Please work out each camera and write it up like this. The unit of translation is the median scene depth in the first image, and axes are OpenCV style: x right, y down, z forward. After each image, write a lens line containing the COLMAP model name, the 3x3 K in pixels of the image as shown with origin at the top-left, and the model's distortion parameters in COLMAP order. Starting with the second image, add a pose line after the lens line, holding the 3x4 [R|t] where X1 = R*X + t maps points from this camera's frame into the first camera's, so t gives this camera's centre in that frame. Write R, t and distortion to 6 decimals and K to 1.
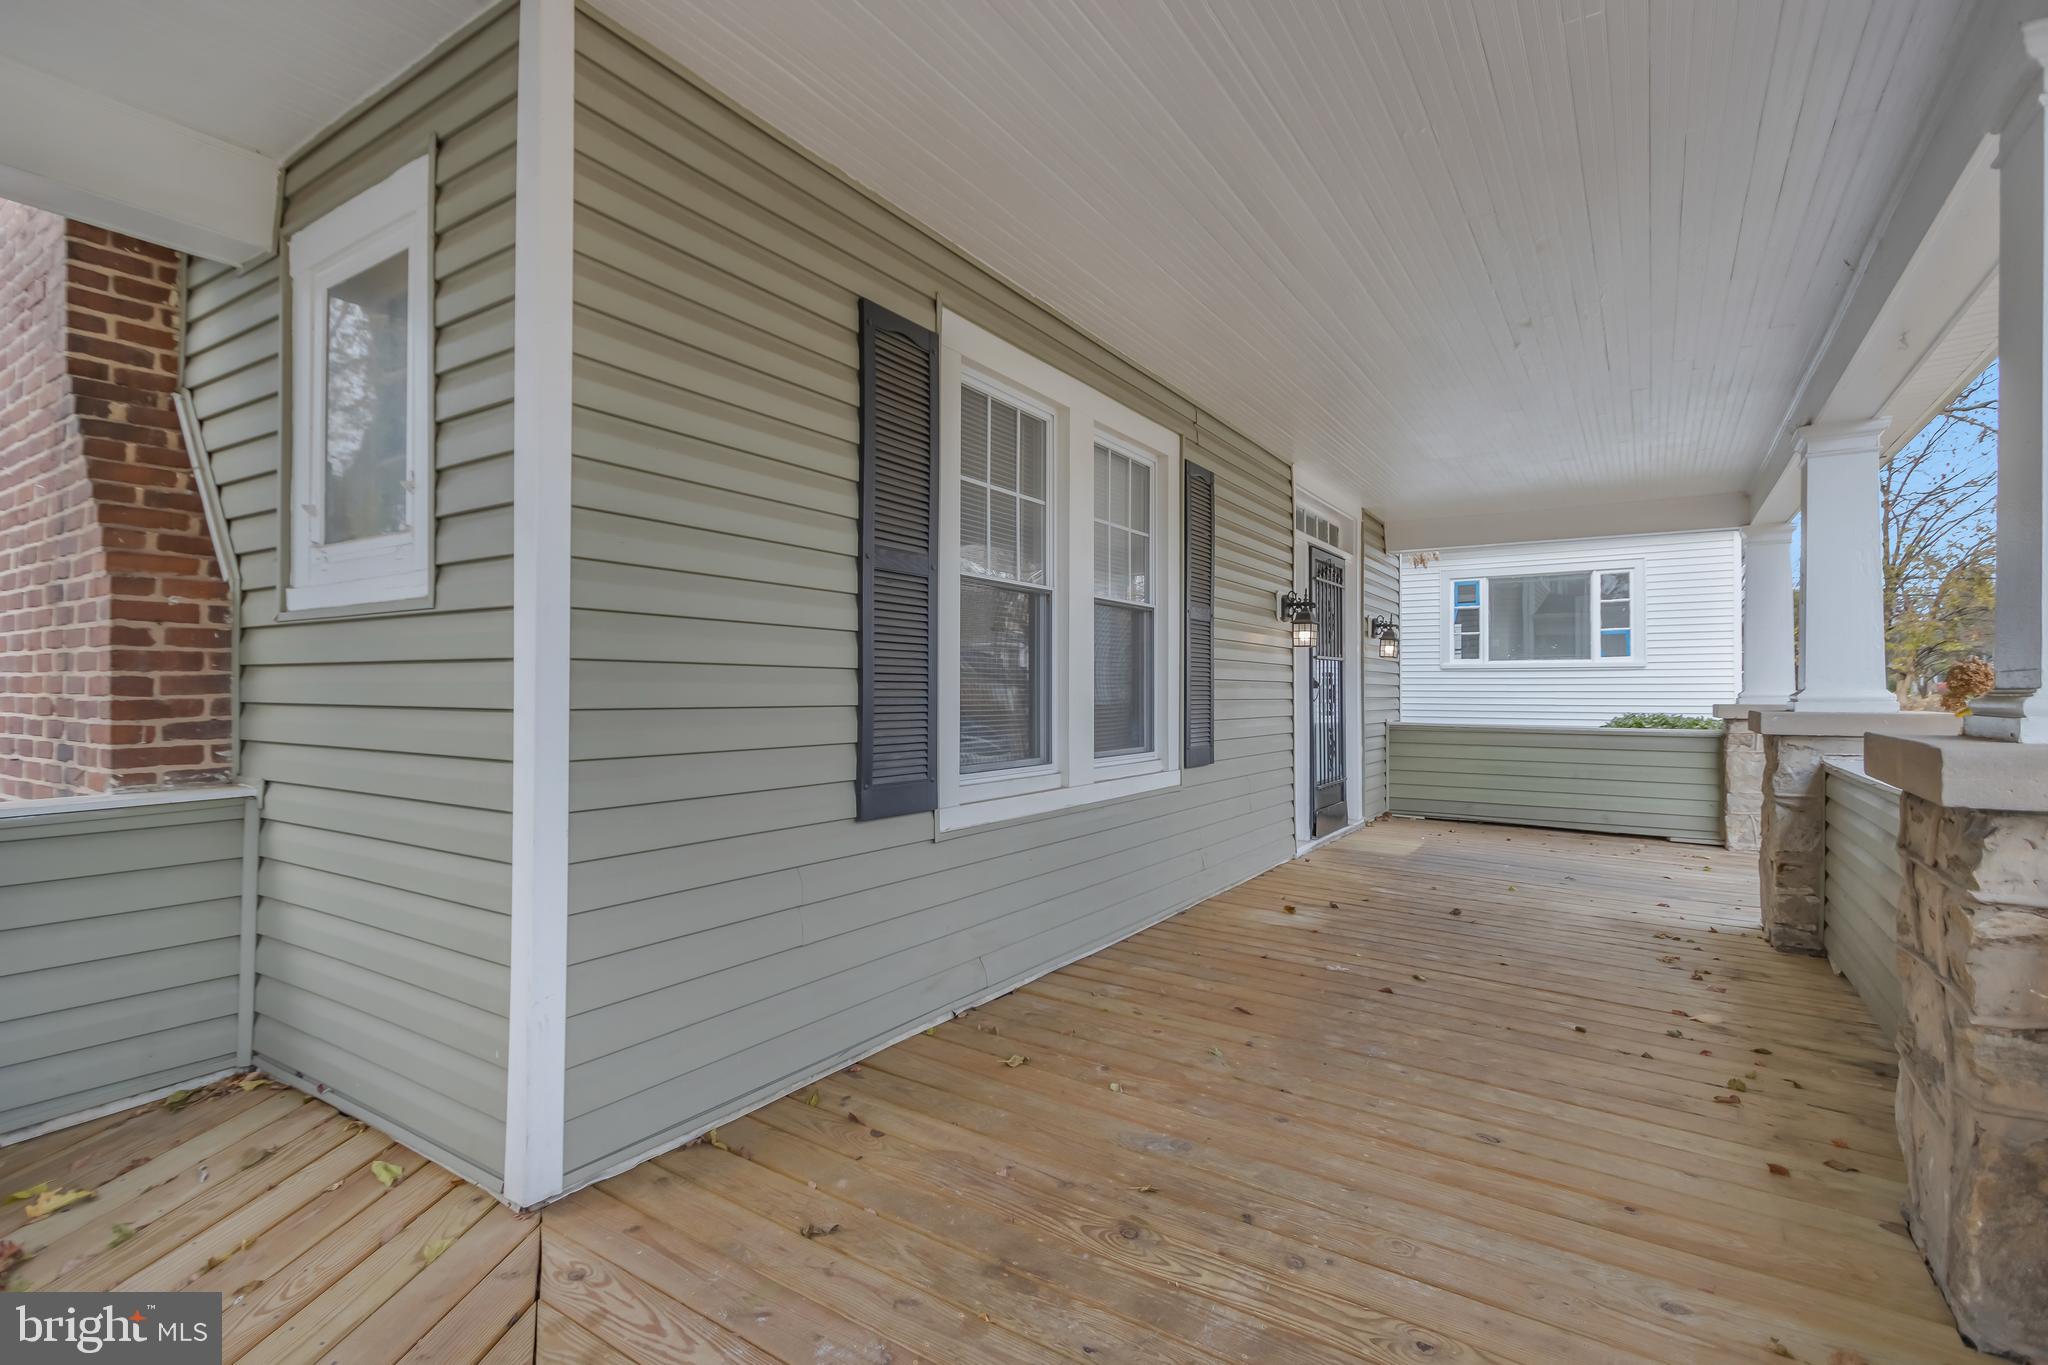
lens RADIAL K [[943.4, 0, 1024.0], [0, 943.4, 682.5], [0, 0, 1]] dist [0.014323, -0.000223]
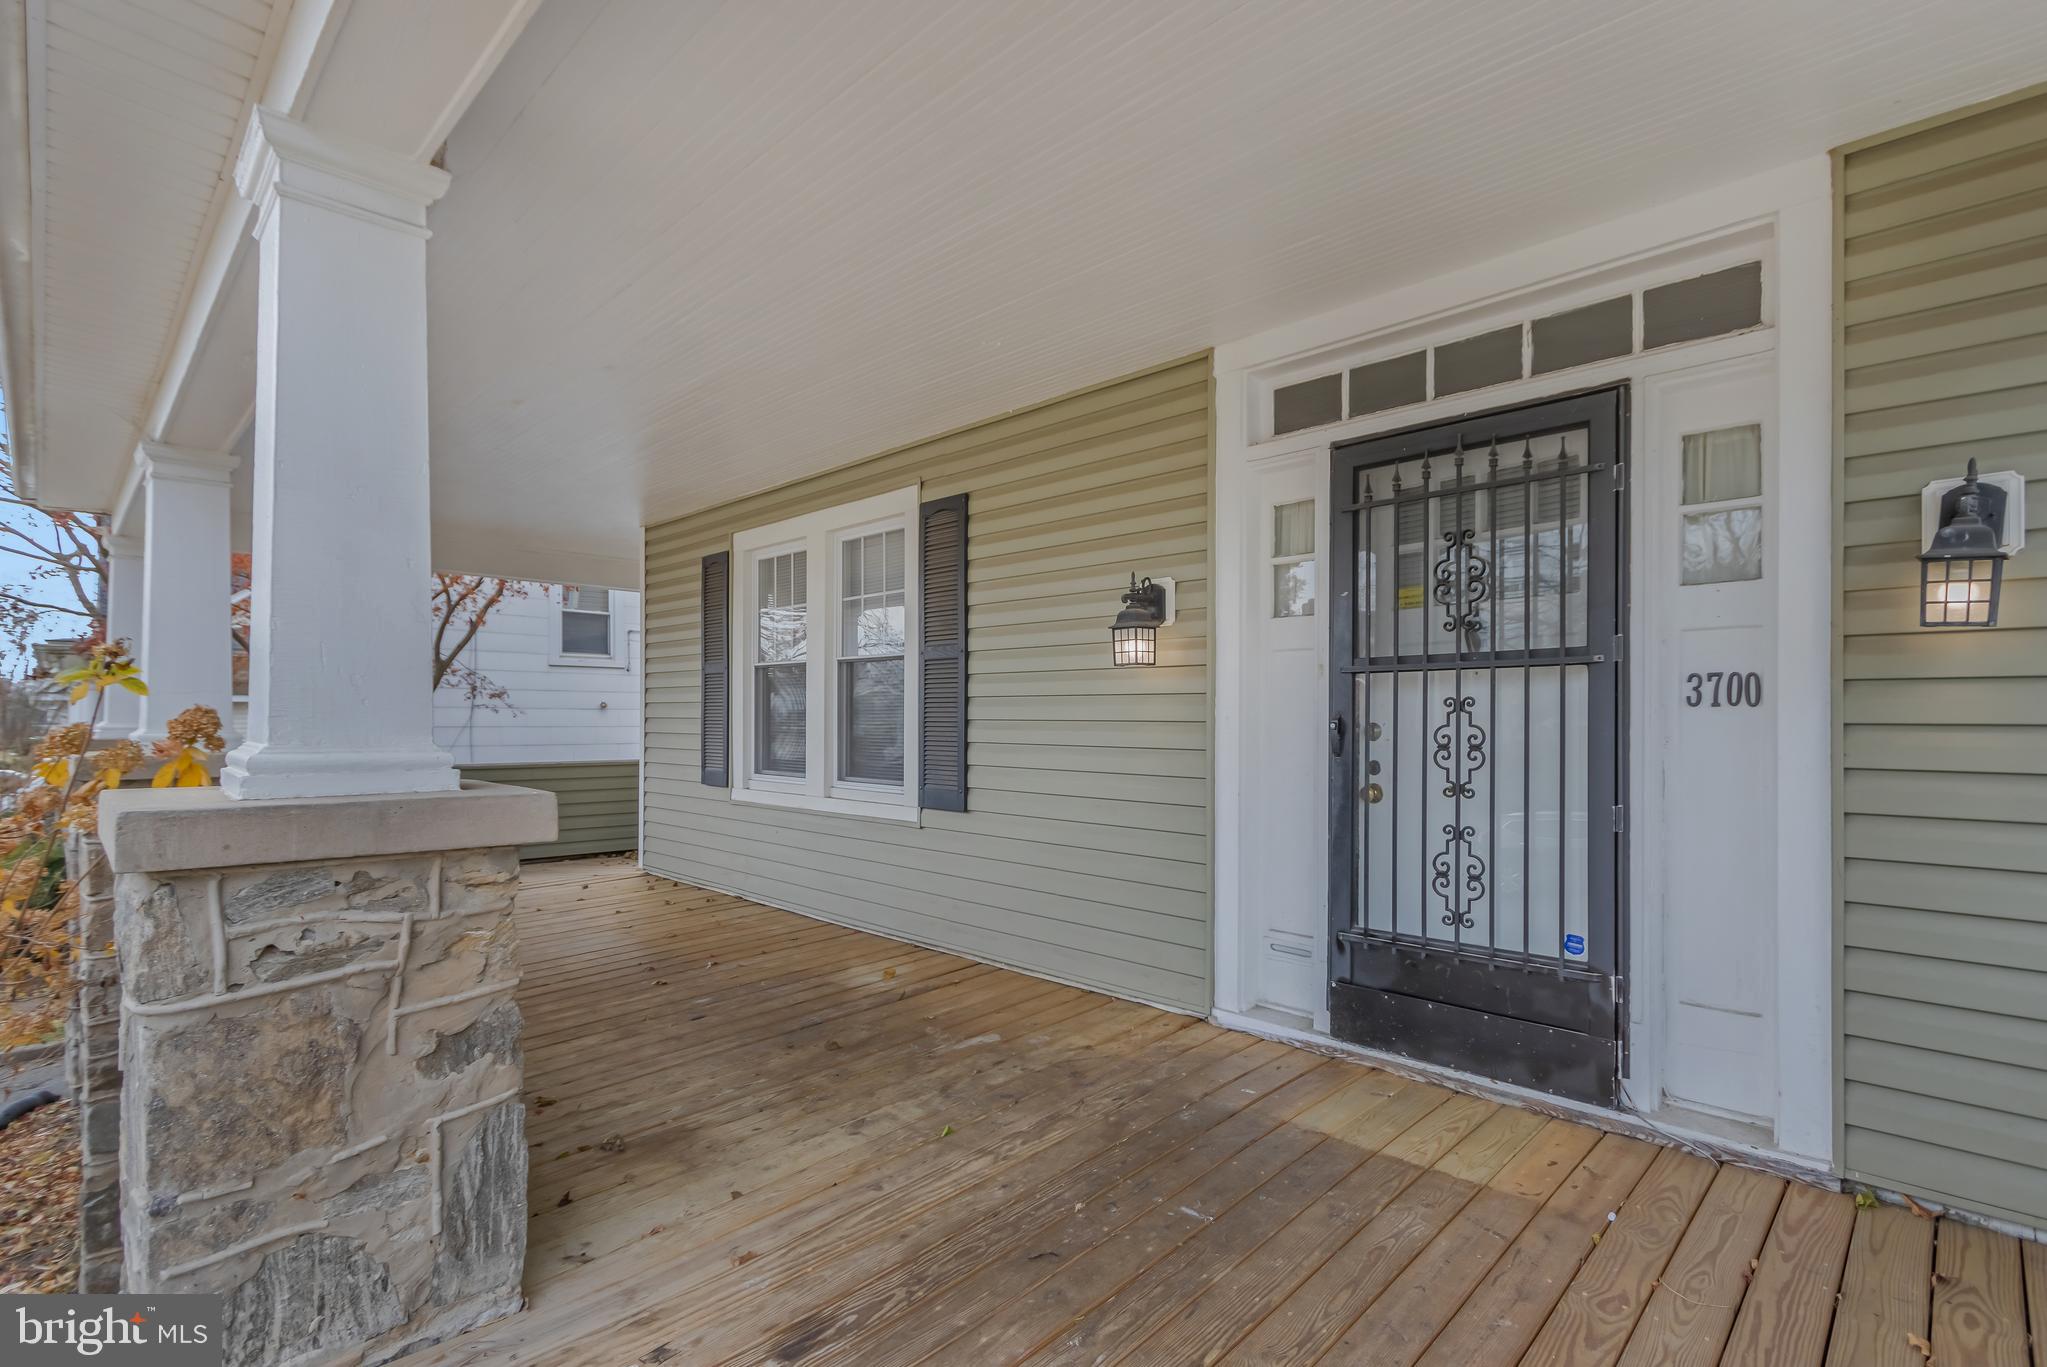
lens RADIAL K [[956.8, 0, 1026.1], [0, 956.8, 724.5], [0, 0, 1]] dist [0.002670, 0.000311]
pose [[-0.190393, 0.005285, -0.981694, 1.100032], [0.004383, 0.999980, 0.004533, -0.003012], [0.981698, -0.003440, -0.190412, 1.240861]]
